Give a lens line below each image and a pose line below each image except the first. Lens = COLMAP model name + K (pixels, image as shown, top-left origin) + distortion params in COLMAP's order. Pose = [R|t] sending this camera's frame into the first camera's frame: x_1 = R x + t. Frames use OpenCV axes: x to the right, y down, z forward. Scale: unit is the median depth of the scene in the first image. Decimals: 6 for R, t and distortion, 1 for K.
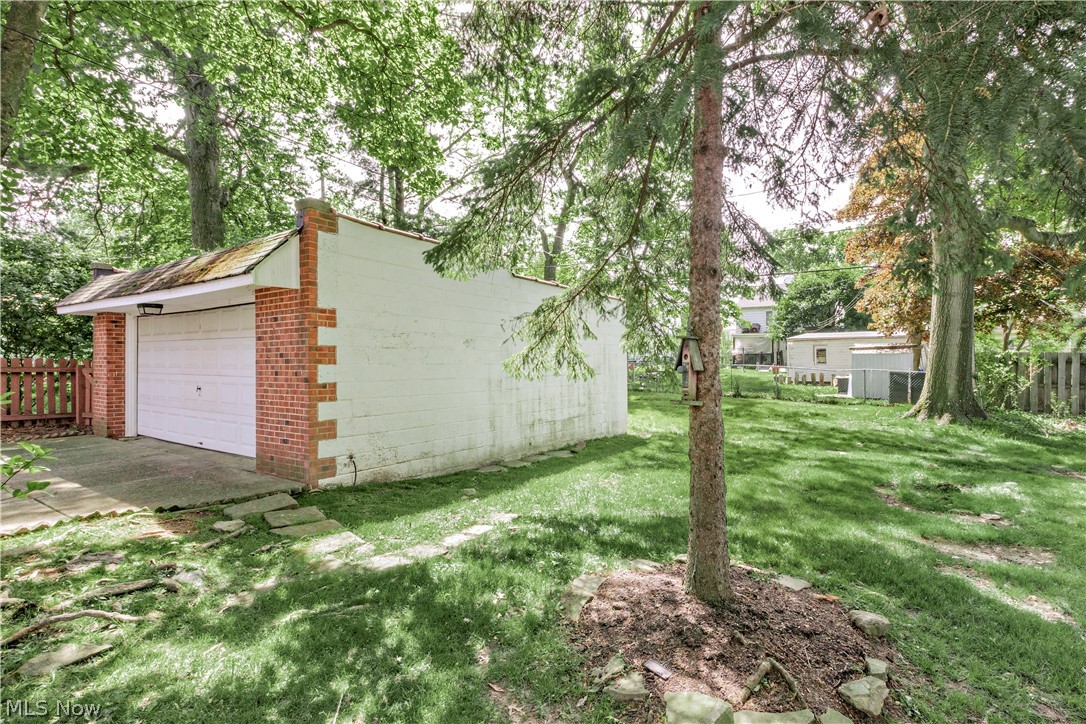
lens RADIAL K [[512.9, 0, 535.3], [0, 512.9, 354.4], [0, 0, 1]] dist [-0.003096, 0.001997]
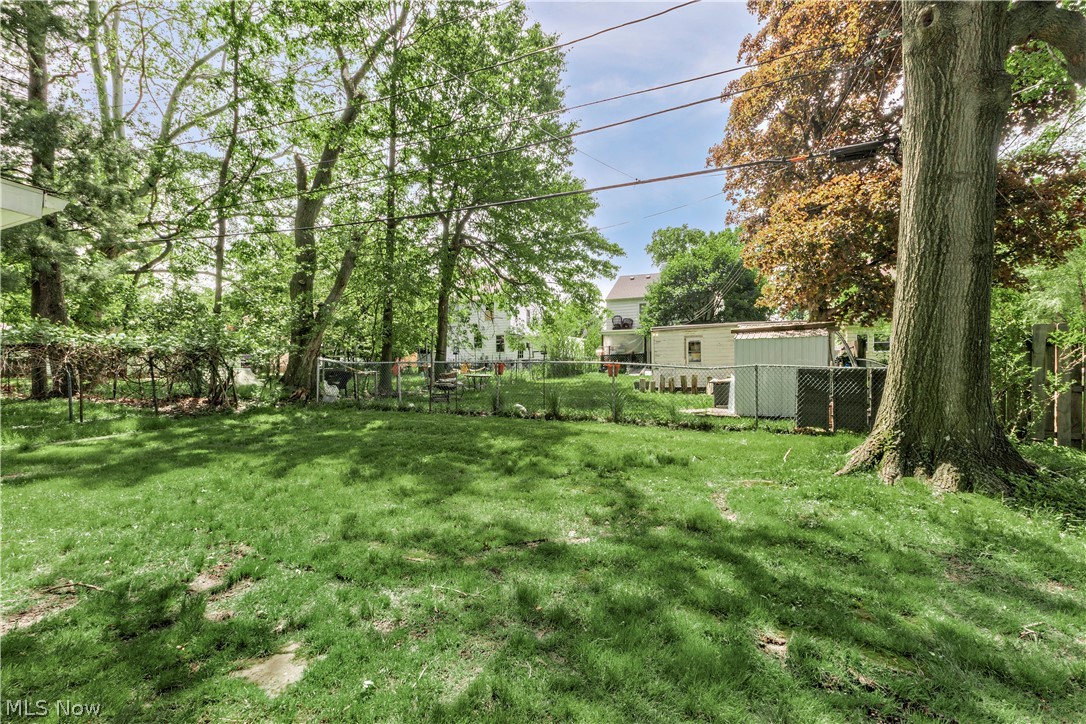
lens RADIAL K [[512.9, 0, 549.0], [0, 512.9, 366.7], [0, 0, 1]] dist [-0.003096, 0.001997]
pose [[0.977649, -0.010313, 0.209991, 0.262520], [0.008548, 0.999920, 0.009314, 0.019848], [-0.210070, -0.007311, 0.977659, 0.431157]]
